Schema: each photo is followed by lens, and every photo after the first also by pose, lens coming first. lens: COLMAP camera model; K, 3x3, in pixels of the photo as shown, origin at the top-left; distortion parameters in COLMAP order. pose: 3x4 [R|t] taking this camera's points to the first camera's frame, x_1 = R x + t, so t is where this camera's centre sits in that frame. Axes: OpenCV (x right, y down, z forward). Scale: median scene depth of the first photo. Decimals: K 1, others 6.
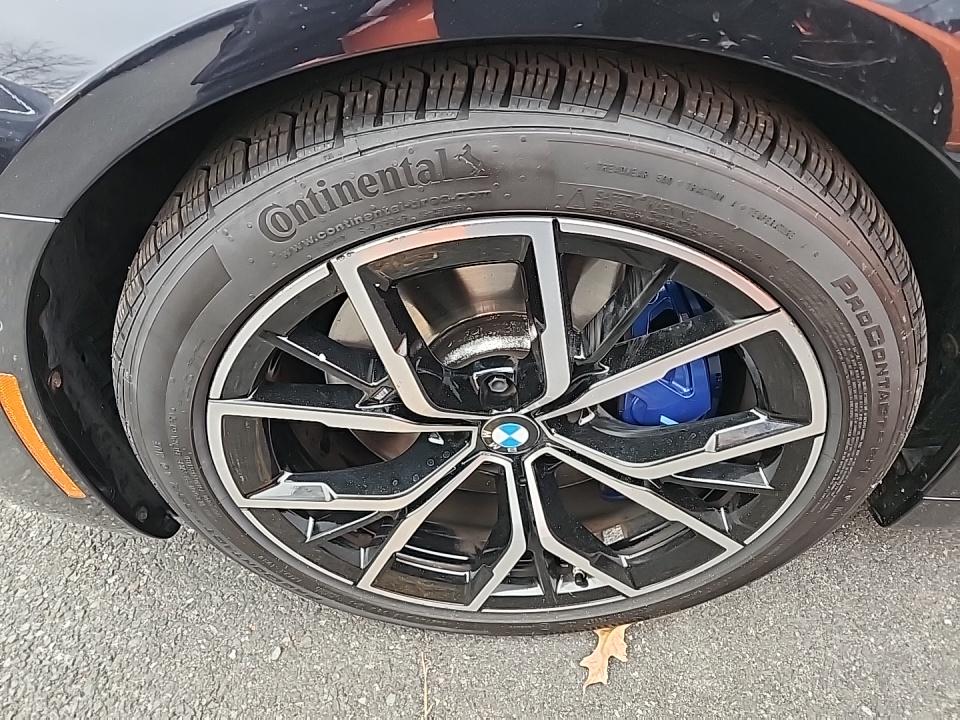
lens RADIAL K [[640.5, 0, 487.0], [0, 640.5, 359.9], [0, 0, 1]] dist [0.047944, -0.038600]
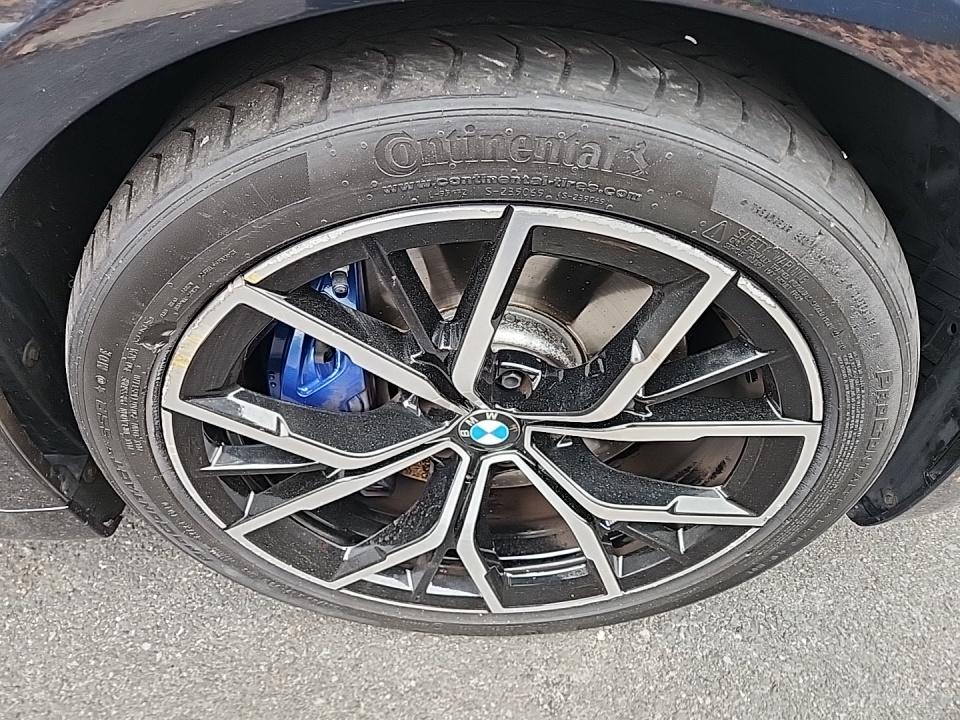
lens RADIAL K [[640.5, 0, 476.5], [0, 640.5, 359.7], [0, 0, 1]] dist [0.047944, -0.038600]
pose [[0.858324, 0.362755, 0.362890, -0.358470], [-0.369127, 0.927787, -0.054366, 0.073724], [-0.356406, -0.087289, 0.930245, 0.115967]]
